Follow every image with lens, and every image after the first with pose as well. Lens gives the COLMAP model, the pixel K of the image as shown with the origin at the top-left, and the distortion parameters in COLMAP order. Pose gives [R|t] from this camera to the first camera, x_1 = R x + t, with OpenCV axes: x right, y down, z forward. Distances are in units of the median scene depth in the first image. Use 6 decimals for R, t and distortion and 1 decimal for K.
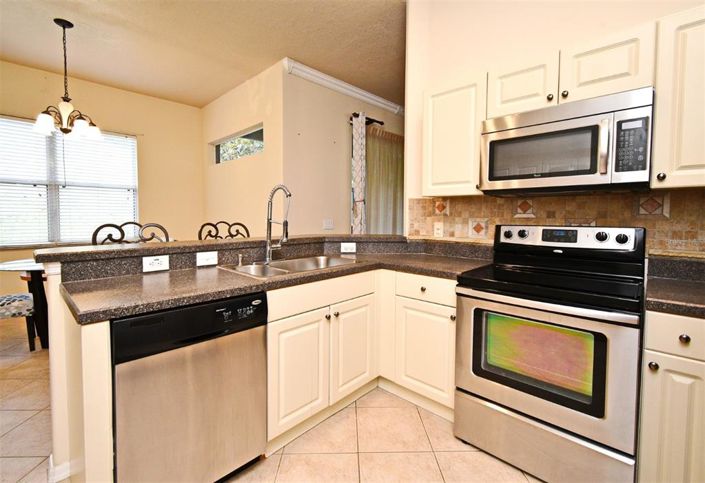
lens RADIAL K [[309.9, 0, 356.2], [0, 309.9, 227.4], [0, 0, 1]] dist [-0.000311, -0.000042]
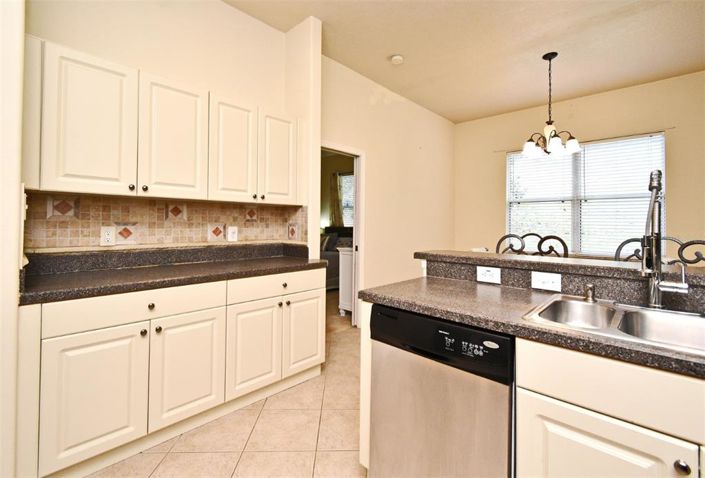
lens RADIAL K [[321.4, 0, 352.5], [0, 321.4, 220.1], [0, 0, 1]] dist [0.001373, -0.000578]
pose [[0.001919, -0.018790, -0.999822, 0.337985], [-0.050928, 0.998524, -0.018863, -0.013486], [0.998700, 0.050955, 0.000960, 0.519544]]
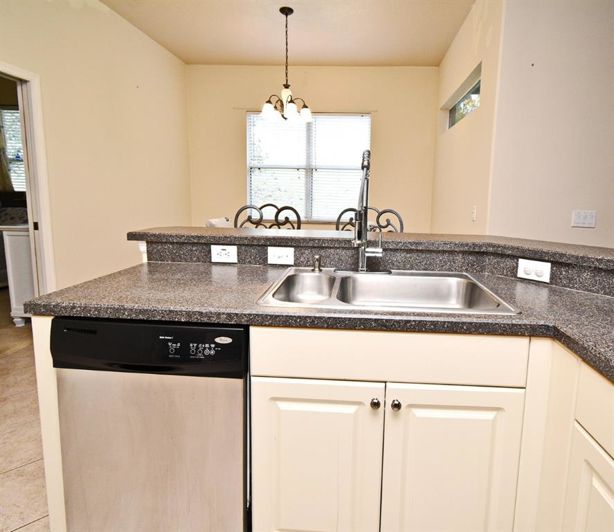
lens RADIAL K [[355.7, 0, 341.7], [0, 355.7, 238.4], [0, 0, 1]] dist [0.011901, 0.000726]
pose [[0.644240, 0.106082, -0.757430, 0.280708], [-0.049775, 0.994050, 0.096885, -0.035209], [0.763202, -0.024716, 0.645688, 0.565578]]
